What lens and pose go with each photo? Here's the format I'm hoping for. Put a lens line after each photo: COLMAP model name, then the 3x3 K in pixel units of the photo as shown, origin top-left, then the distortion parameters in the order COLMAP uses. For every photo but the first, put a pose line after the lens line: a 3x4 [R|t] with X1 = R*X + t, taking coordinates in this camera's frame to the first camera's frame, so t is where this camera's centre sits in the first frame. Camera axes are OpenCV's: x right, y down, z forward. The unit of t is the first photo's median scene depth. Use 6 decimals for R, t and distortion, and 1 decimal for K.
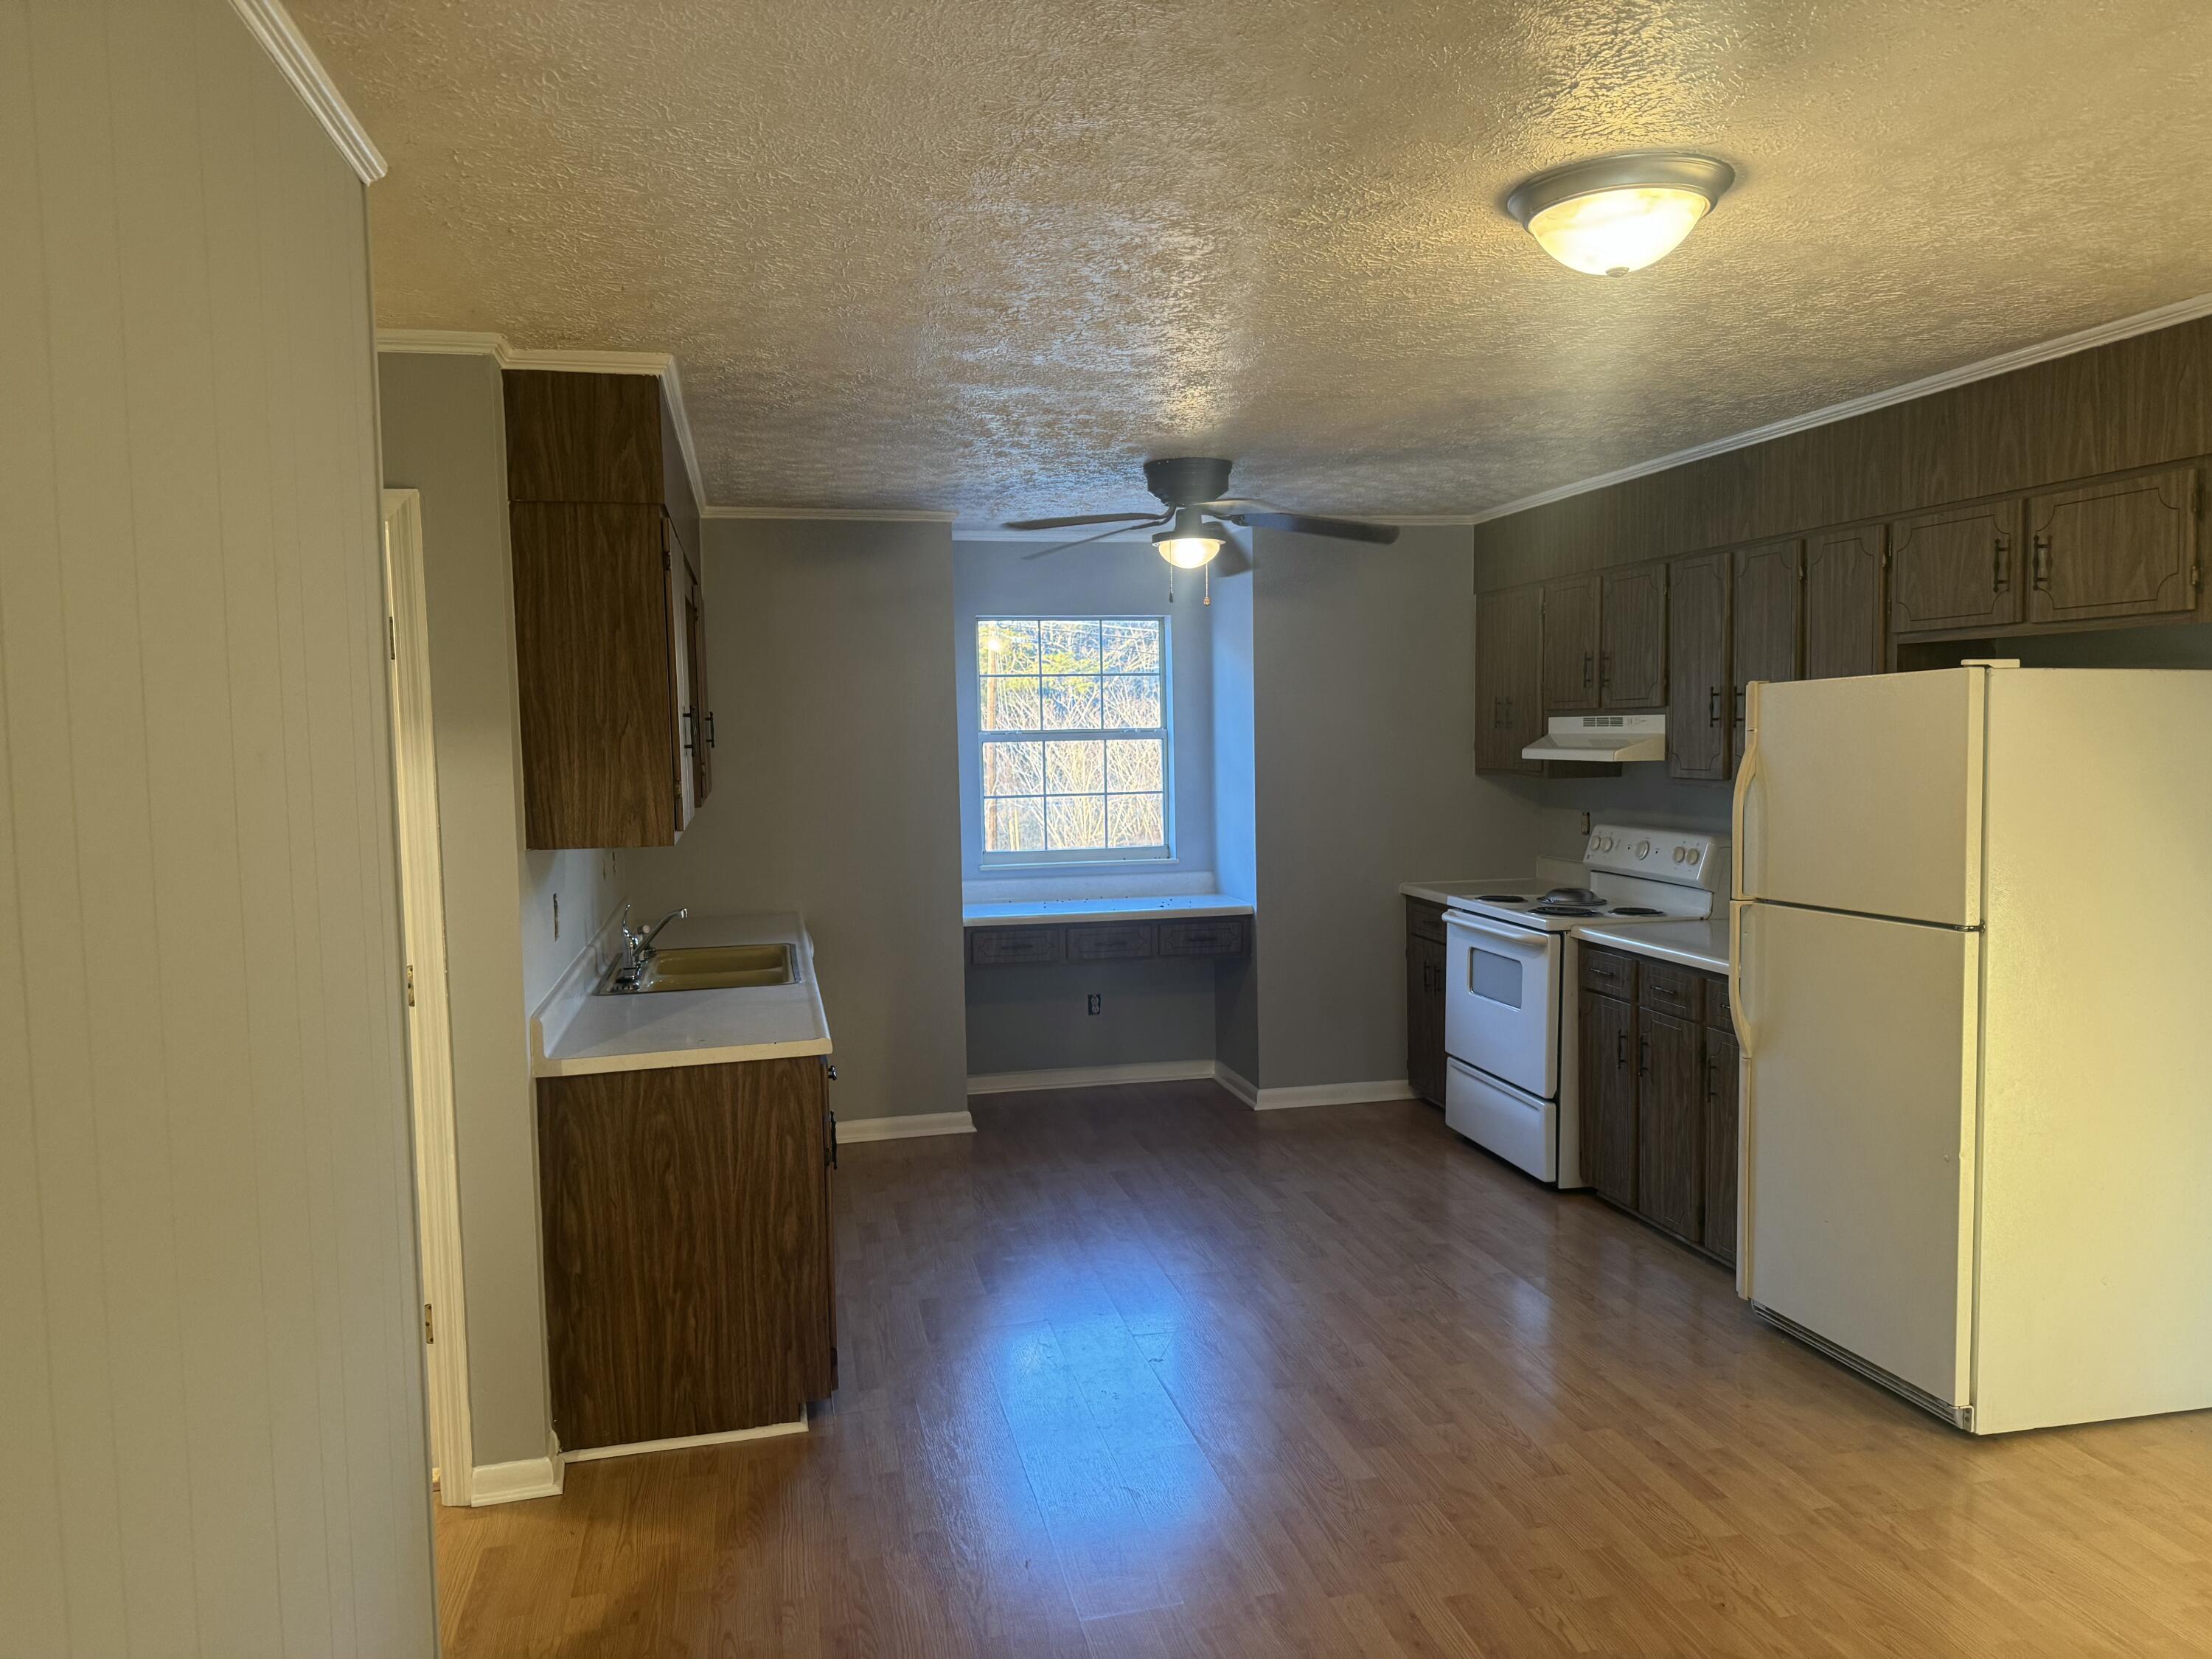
lens RADIAL K [[1565.4, 0, 1131.3], [0, 1565.4, 854.1], [0, 0, 1]] dist [0.215551, -0.269664]
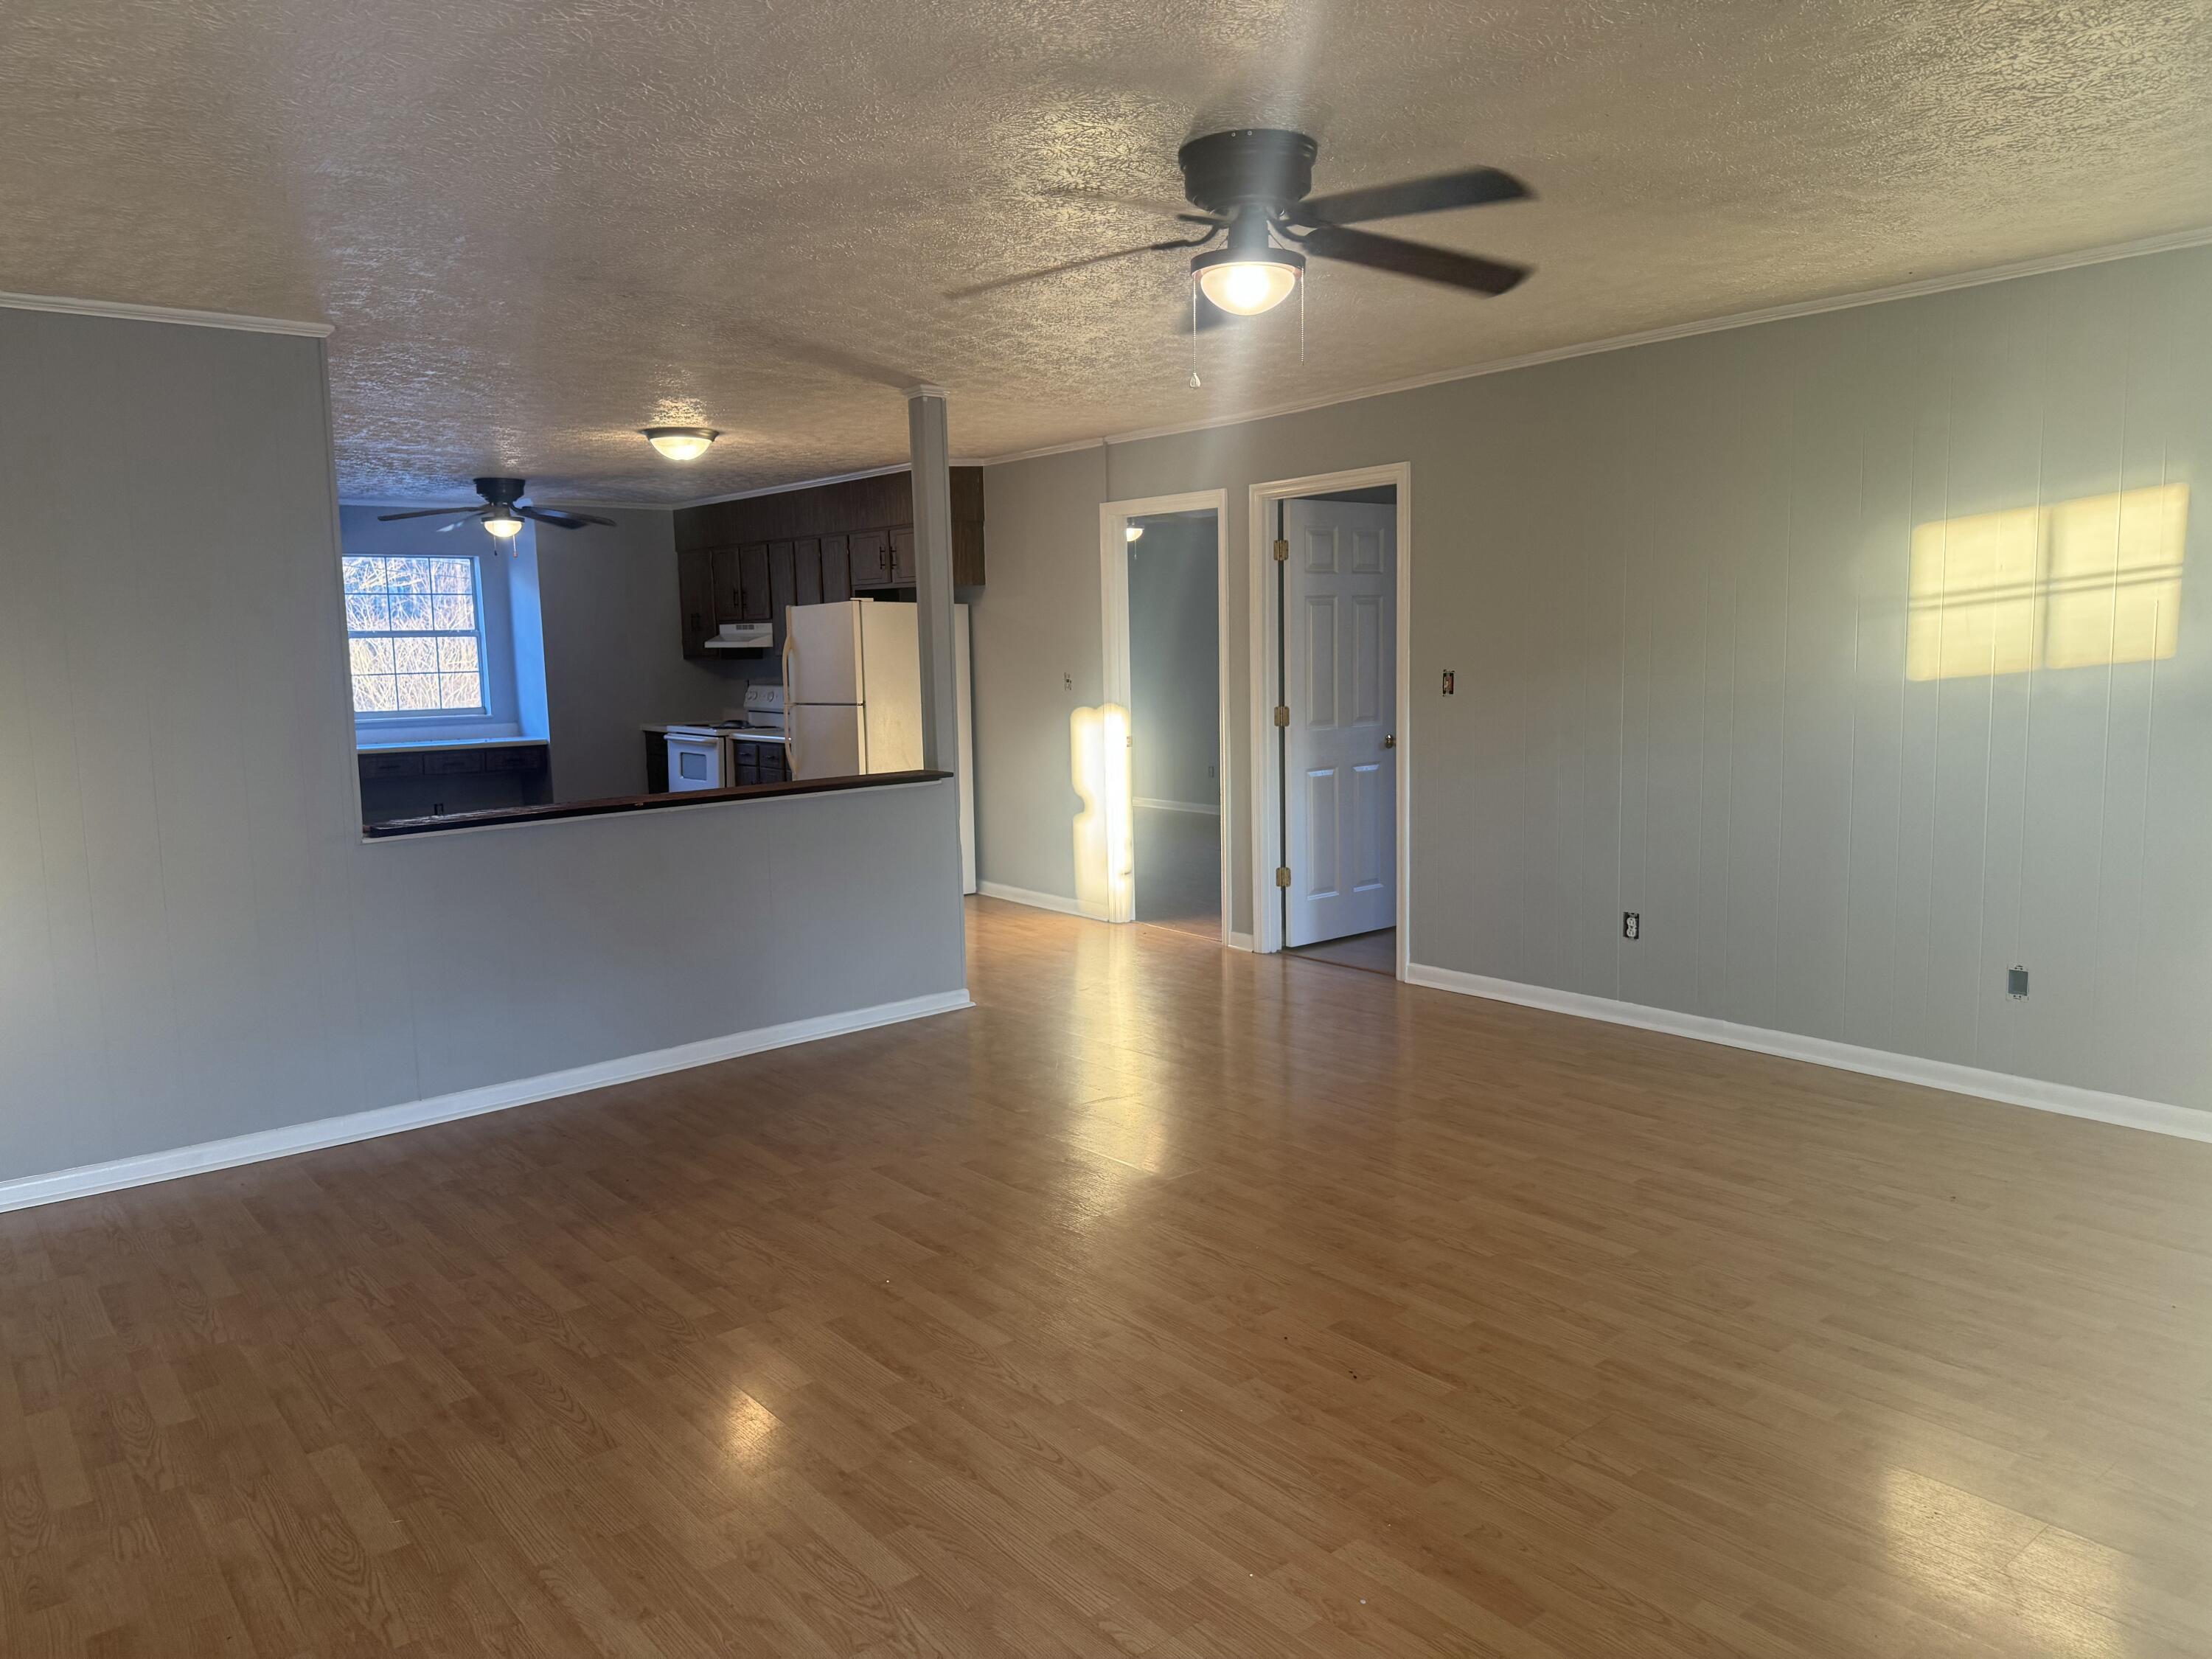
lens RADIAL K [[1563.1, 0, 1108.9], [0, 1563.1, 830.3], [0, 0, 1]] dist [0.068520, -0.051382]
pose [[0.903824, -0.051682, 0.424772, -0.124571], [0.037835, 0.998444, 0.040976, 0.107863], [-0.426229, -0.020963, 0.904373, -0.953711]]
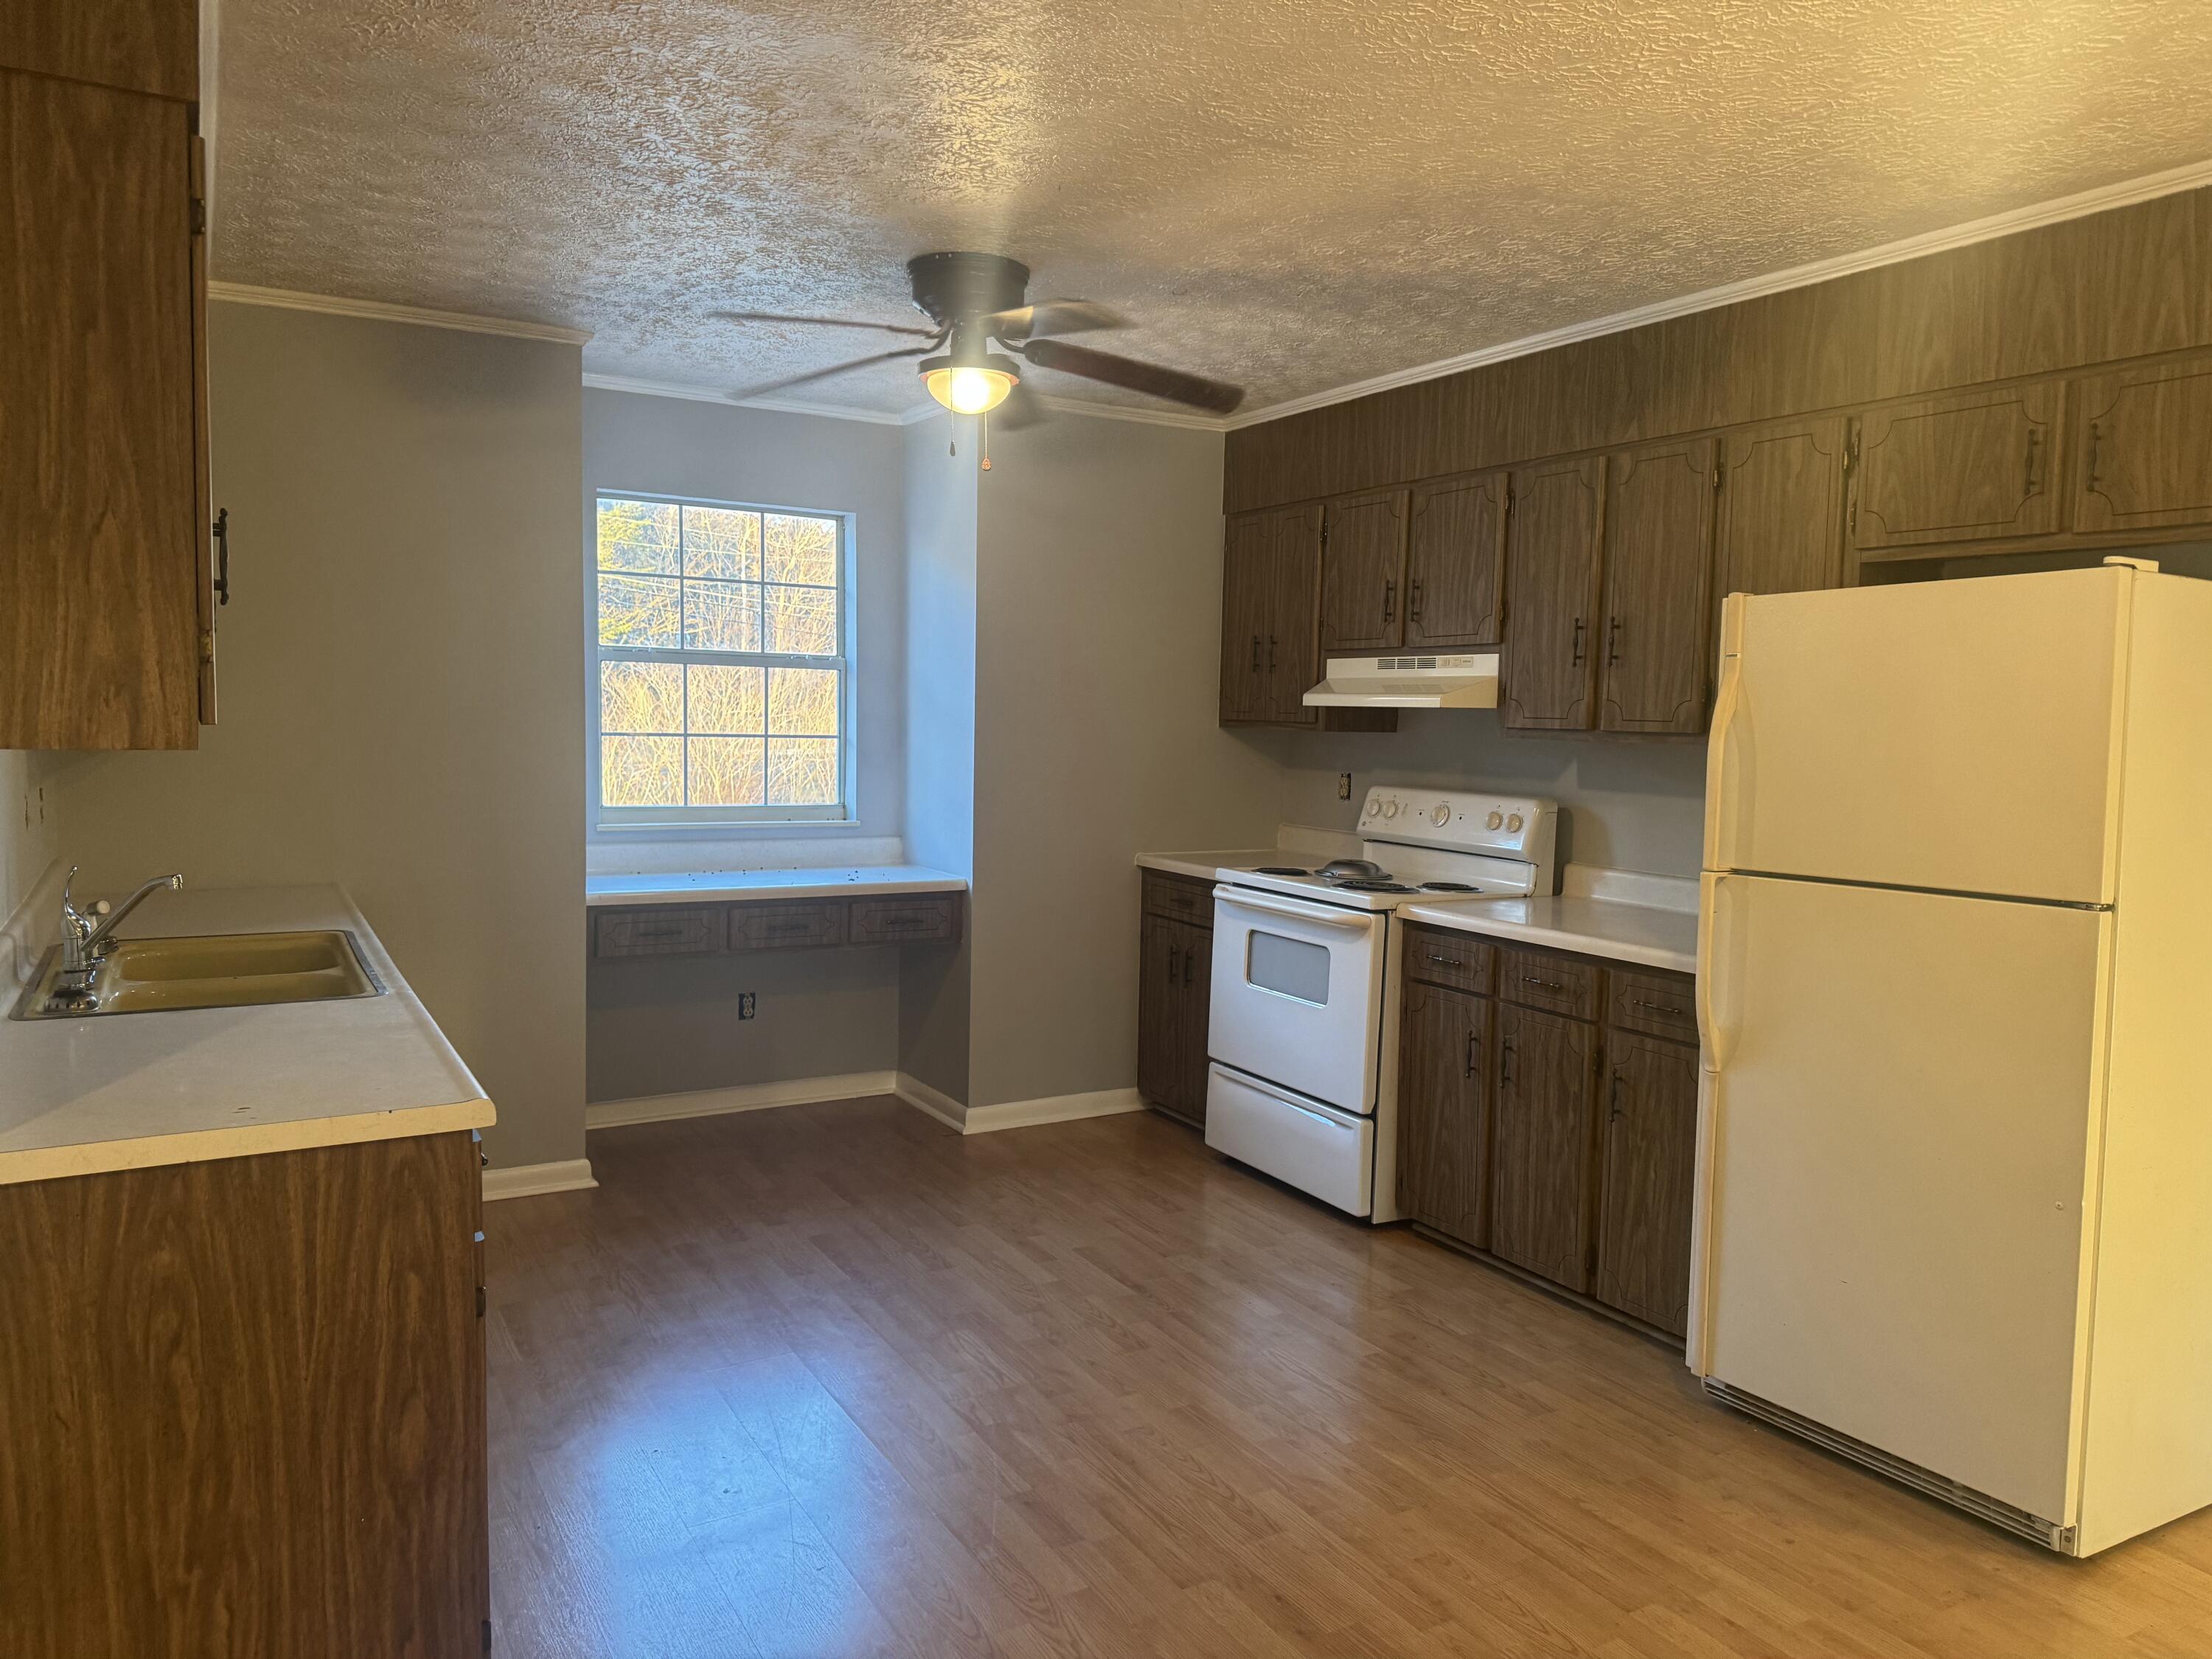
lens RADIAL K [[1563.1, 0, 1108.9], [0, 1563.1, 830.3], [0, 0, 1]] dist [0.068520, -0.051382]
pose [[0.958801, 0.014967, 0.283683, -0.103481], [-0.014365, 0.999888, -0.004202, 0.013168], [-0.283714, -0.000046, 0.958909, 0.284431]]
